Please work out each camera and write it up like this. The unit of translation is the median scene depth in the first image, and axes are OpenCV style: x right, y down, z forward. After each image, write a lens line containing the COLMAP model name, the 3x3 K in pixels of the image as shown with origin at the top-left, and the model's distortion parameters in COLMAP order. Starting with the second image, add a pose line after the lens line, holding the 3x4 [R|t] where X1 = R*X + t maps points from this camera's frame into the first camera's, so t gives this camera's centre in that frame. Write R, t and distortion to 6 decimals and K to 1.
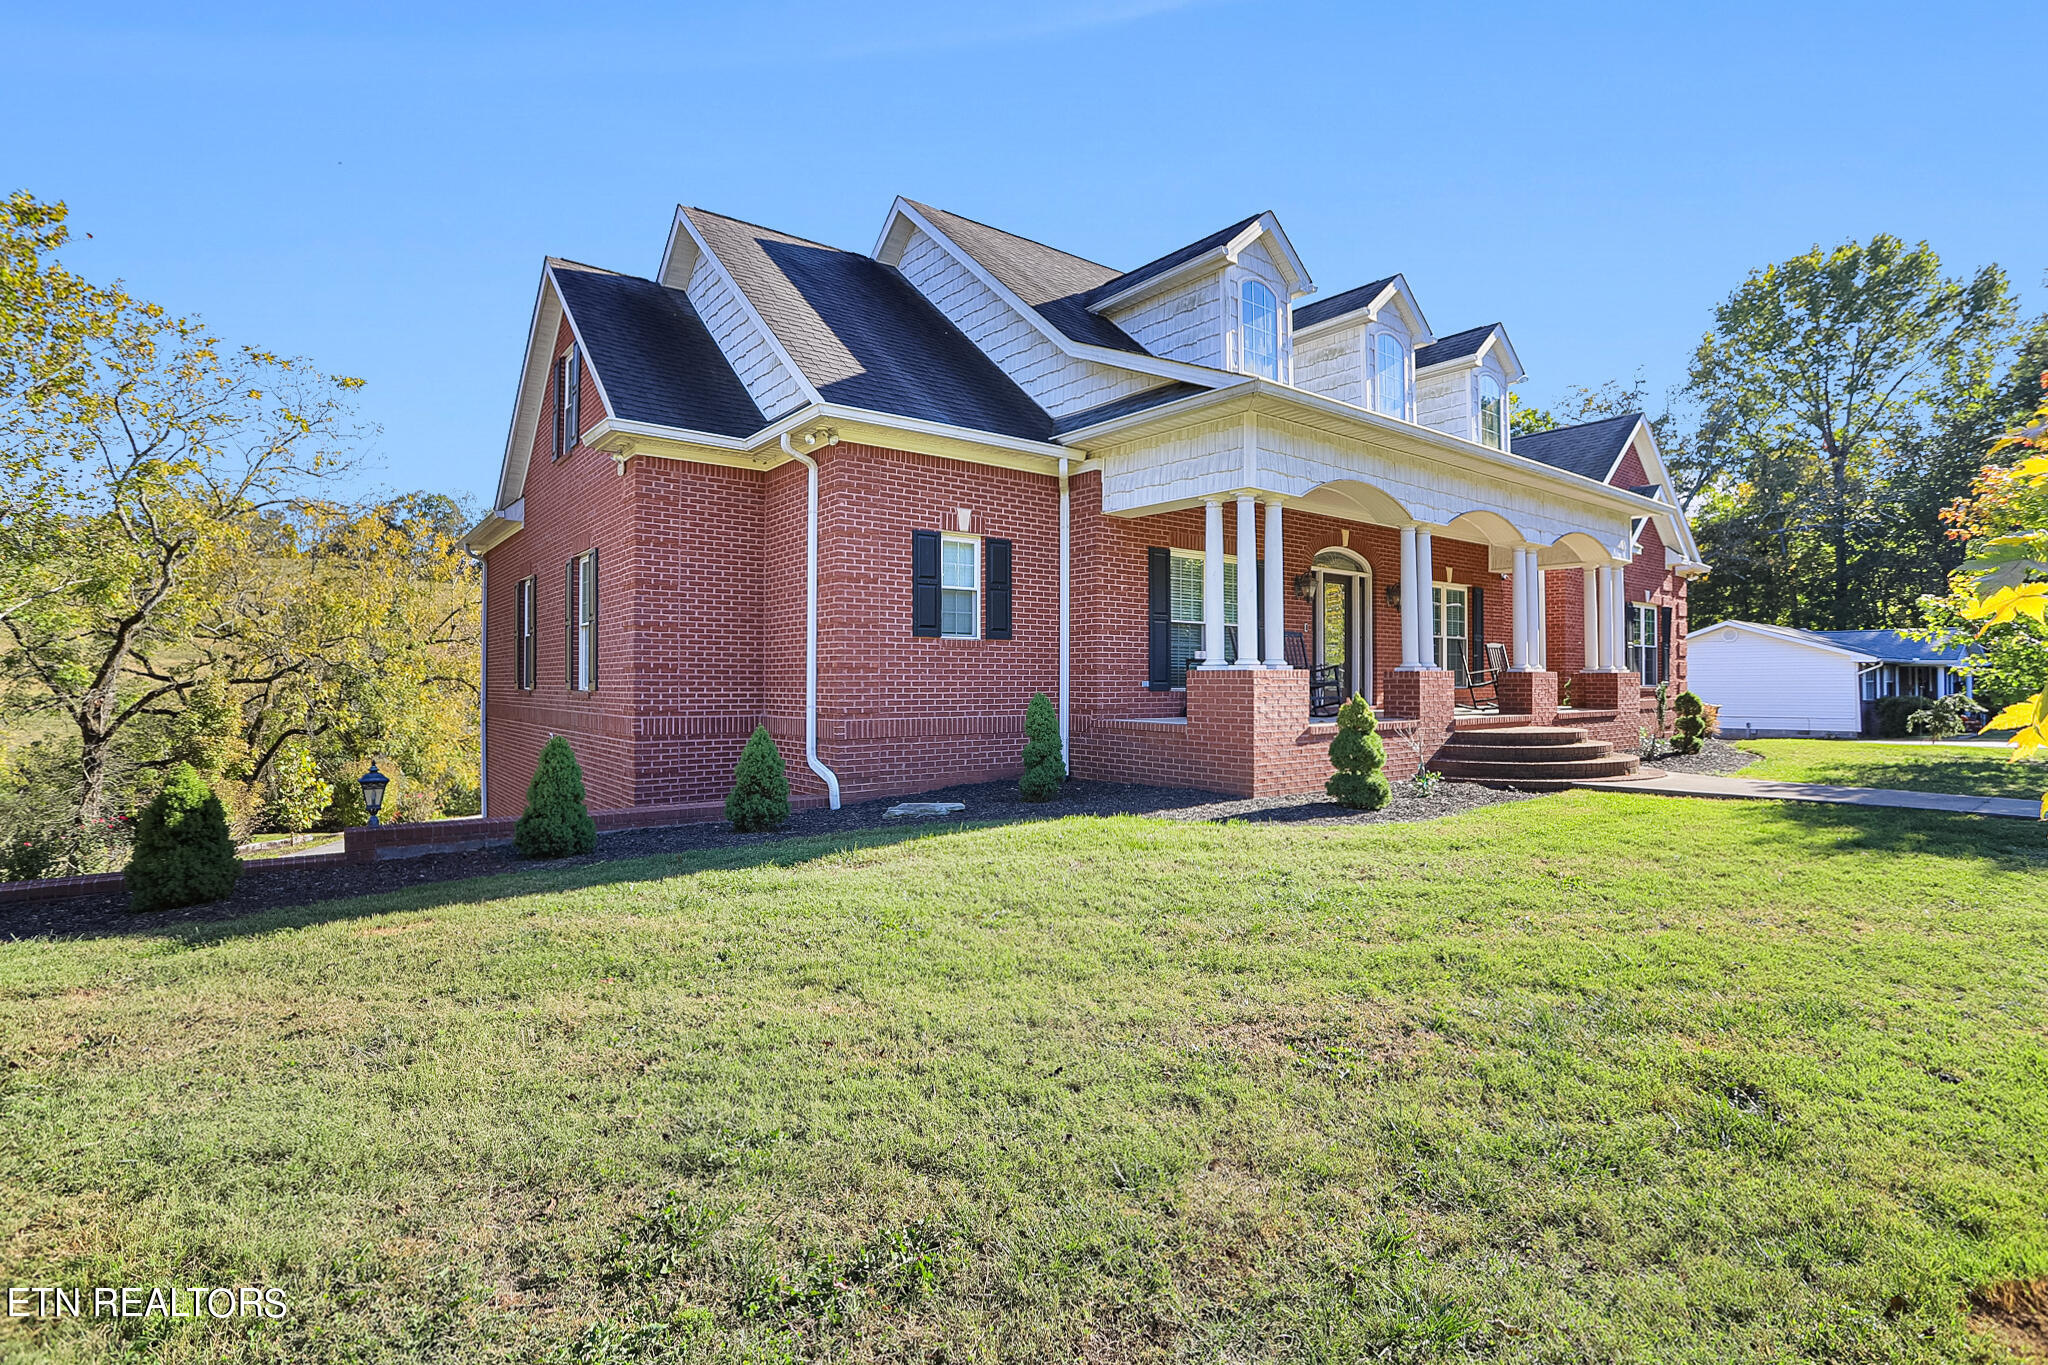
lens RADIAL K [[1000.6, 0, 1025.2], [0, 1000.6, 681.1], [0, 0, 1]] dist [-0.031423, 0.008434]
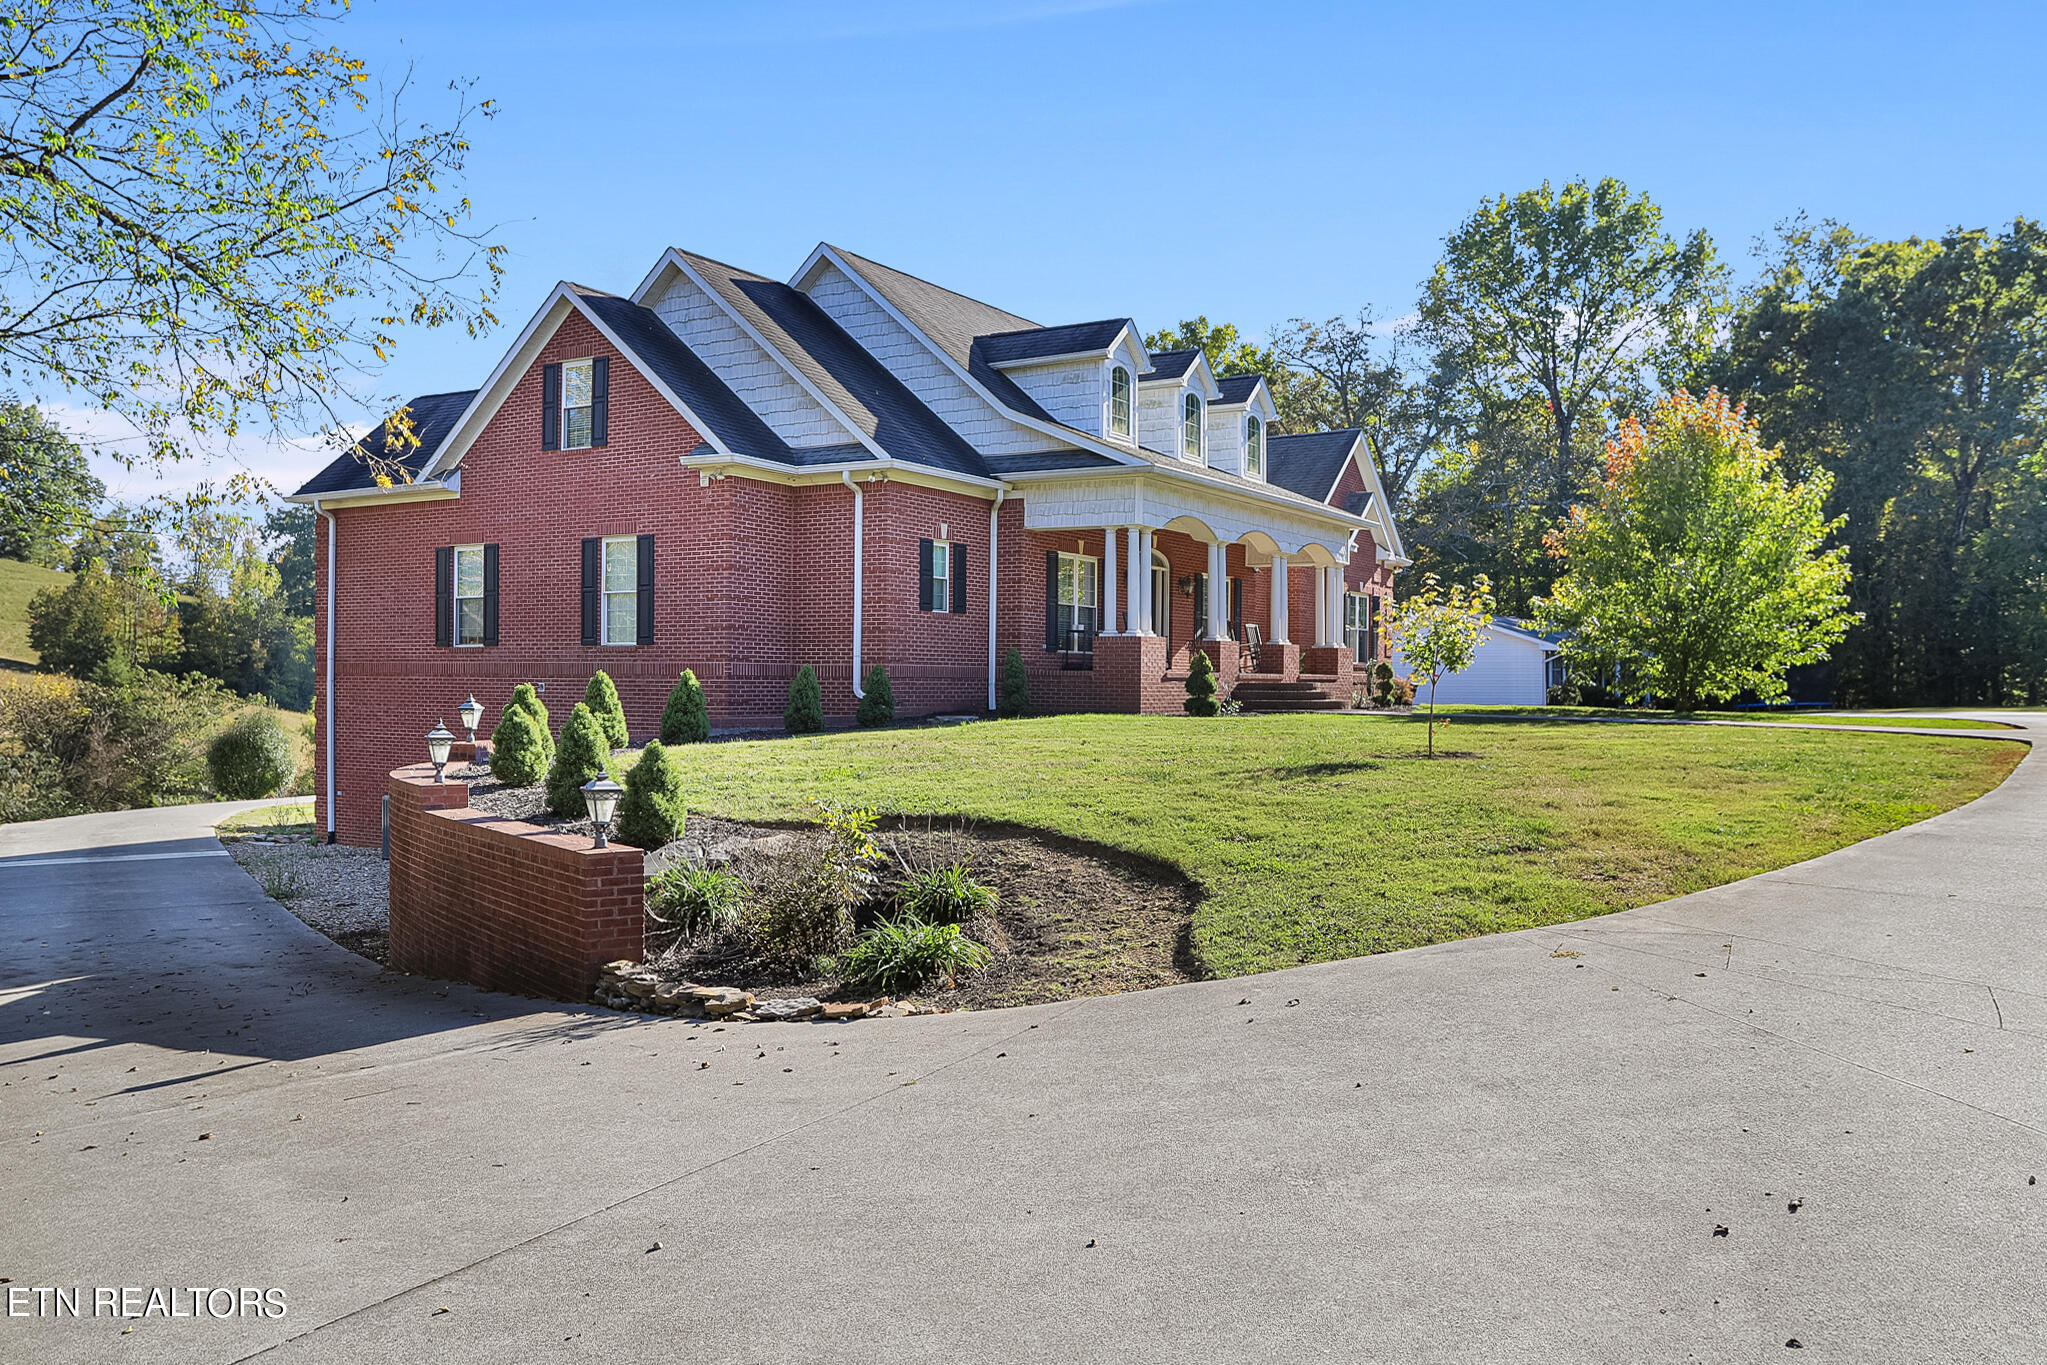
lens RADIAL K [[1544.9, 0, 1021.0], [0, 1544.9, 684.7], [0, 0, 1]] dist [0.002508, -0.006793]
pose [[0.943516, 0.009034, 0.331205, -0.490946], [-0.011552, 0.999917, 0.005635, 0.034266], [-0.331127, -0.009143, 0.943542, -0.817377]]
